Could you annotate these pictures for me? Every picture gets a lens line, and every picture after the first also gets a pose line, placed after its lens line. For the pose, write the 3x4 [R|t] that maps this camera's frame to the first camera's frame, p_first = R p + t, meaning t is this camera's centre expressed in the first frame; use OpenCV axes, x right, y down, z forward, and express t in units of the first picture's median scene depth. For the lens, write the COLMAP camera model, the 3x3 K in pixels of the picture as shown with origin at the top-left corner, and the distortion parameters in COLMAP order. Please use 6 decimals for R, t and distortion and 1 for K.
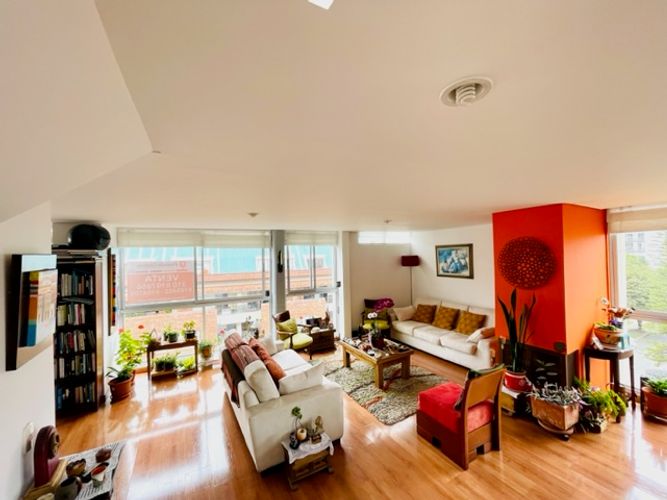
lens RADIAL K [[268.6, 0, 335.1], [0, 268.6, 253.2], [0, 0, 1]] dist [-0.003704, 0.001281]
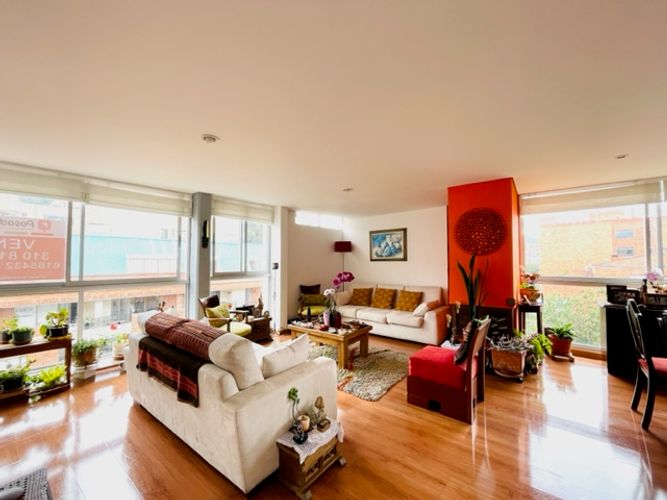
lens RADIAL K [[268.6, 0, 335.7], [0, 268.6, 252.6], [0, 0, 1]] dist [-0.003704, 0.001281]
pose [[0.922164, 0.035023, 0.385211, -0.210206], [-0.023164, 0.999105, -0.035386, 0.143245], [-0.386106, 0.023709, 0.922150, 0.171505]]
